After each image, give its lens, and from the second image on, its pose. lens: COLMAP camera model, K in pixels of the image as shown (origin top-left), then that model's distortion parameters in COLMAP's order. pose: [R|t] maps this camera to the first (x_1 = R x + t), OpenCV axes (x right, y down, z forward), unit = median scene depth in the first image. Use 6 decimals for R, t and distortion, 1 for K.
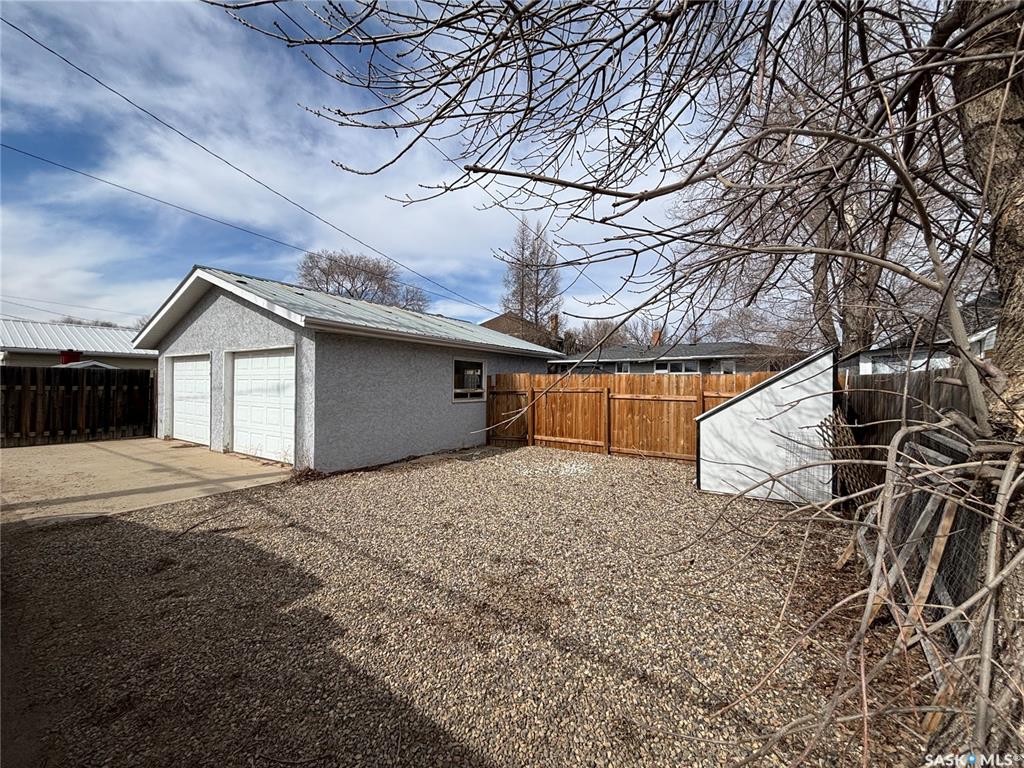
lens RADIAL K [[411.3, 0, 515.2], [0, 411.3, 379.0], [0, 0, 1]] dist [0.008089, -0.002491]
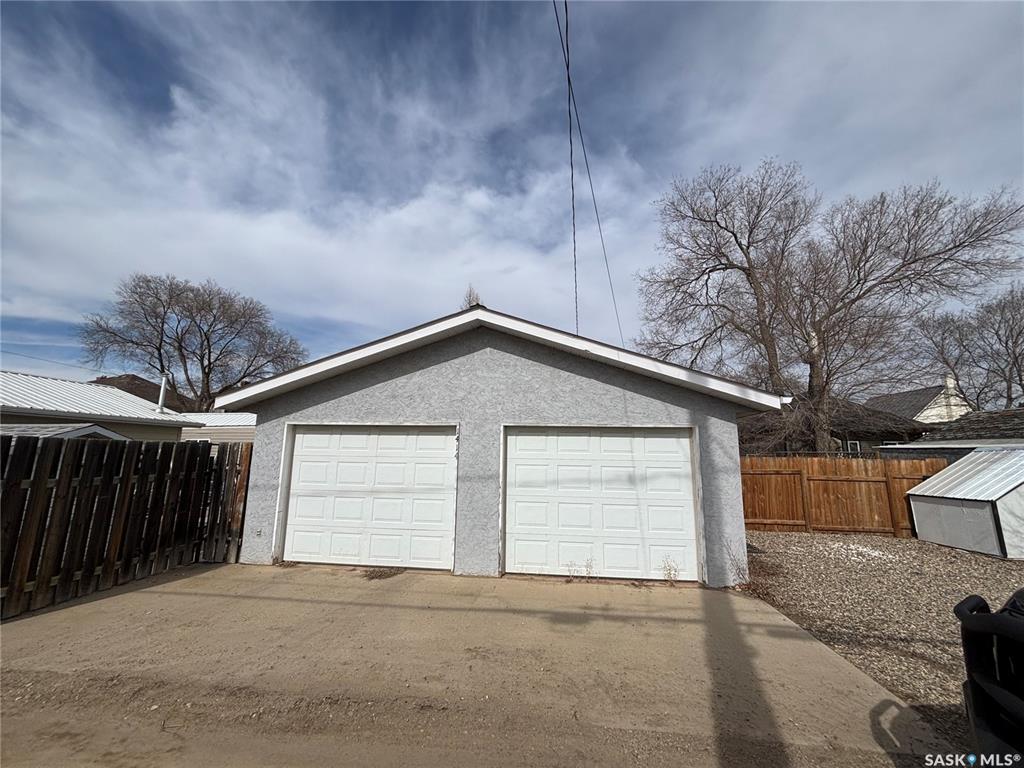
lens RADIAL K [[411.3, 0, 516.2], [0, 411.3, 382.8], [0, 0, 1]] dist [0.008089, -0.002491]
pose [[0.889679, 0.081741, 0.449210, -0.996602], [-0.012949, 0.987966, -0.154129, -0.029269], [-0.456403, 0.131308, 0.880031, 0.348698]]
